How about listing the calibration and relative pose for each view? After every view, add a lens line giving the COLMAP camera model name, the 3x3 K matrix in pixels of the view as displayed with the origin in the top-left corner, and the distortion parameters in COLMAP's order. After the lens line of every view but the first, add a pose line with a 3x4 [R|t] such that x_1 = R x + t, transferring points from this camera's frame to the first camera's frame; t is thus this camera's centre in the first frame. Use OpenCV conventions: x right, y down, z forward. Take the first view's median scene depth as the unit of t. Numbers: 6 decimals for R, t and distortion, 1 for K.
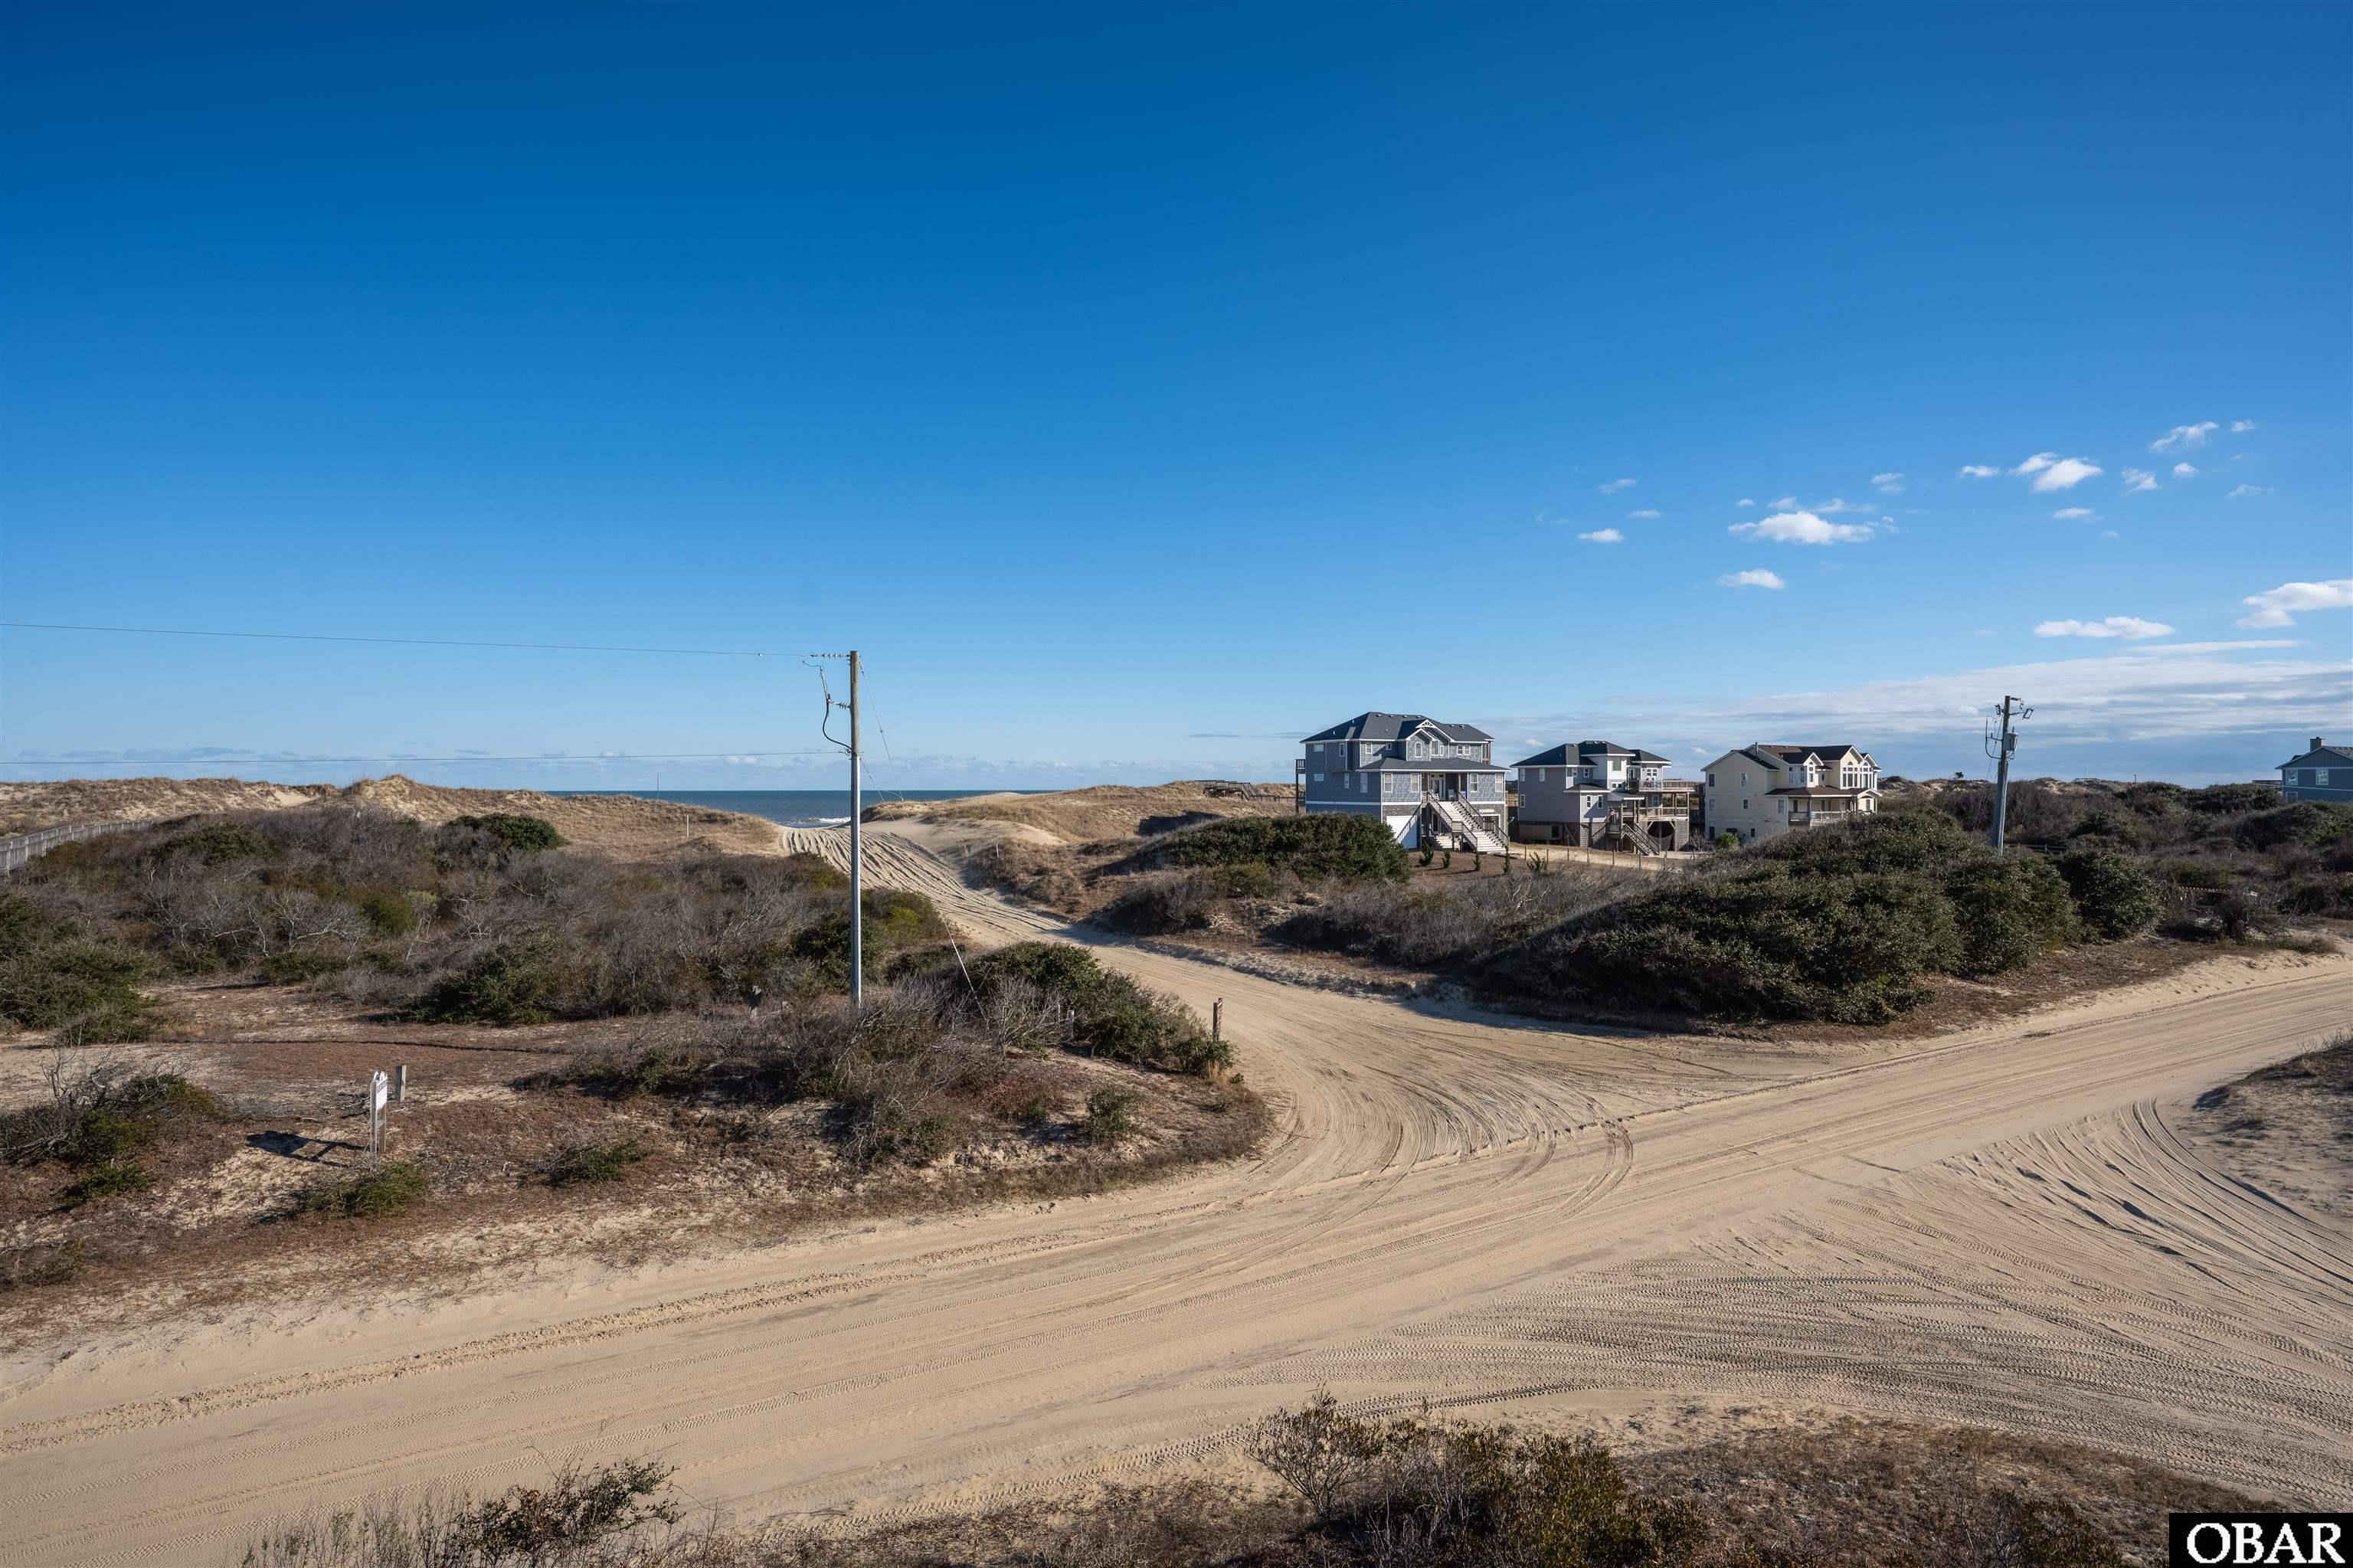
lens RADIAL K [[1220.6, 0, 1169.2], [0, 1220.6, 780.3], [0, 0, 1]] dist [-0.000536, 0.000176]
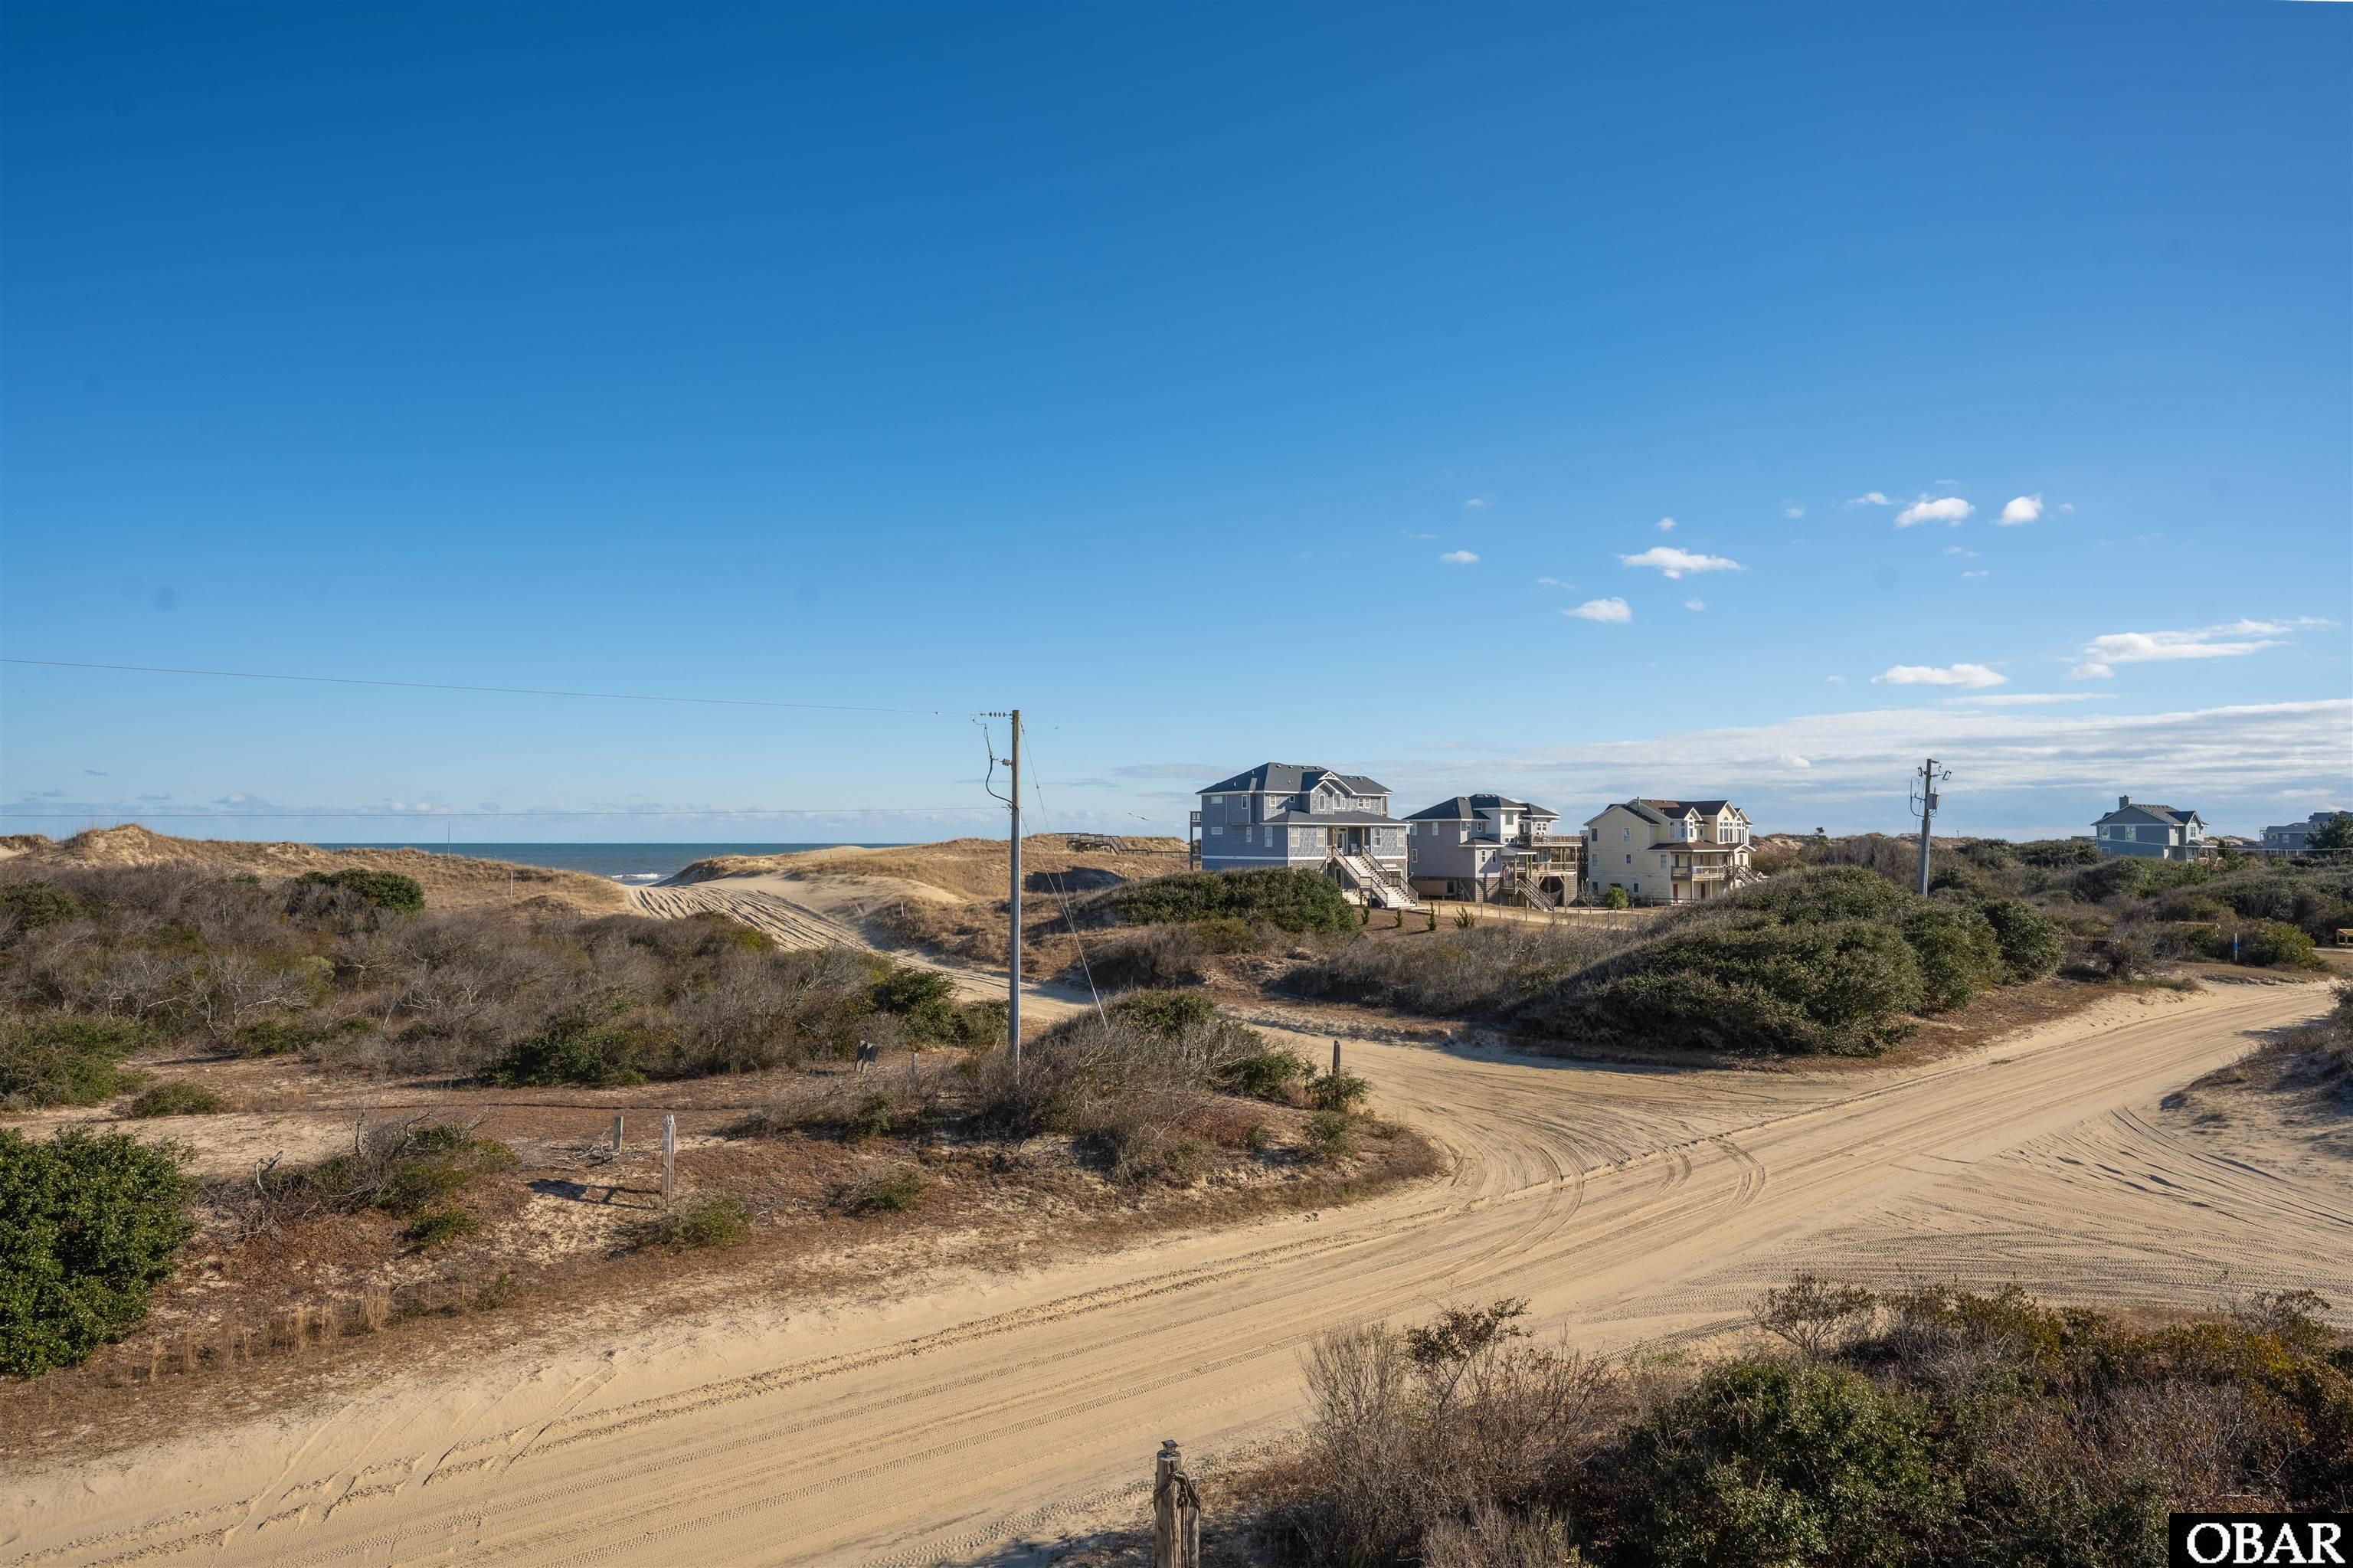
lens RADIAL K [[1333.2, 0, 1215.7], [0, 1333.2, 777.4], [0, 0, 1]] dist [-0.000191, -0.001479]
pose [[0.987046, 0.009811, 0.160139, -0.169723], [-0.003120, 0.999114, -0.041977, -0.000749], [-0.160409, 0.040934, 0.986201, -0.092327]]
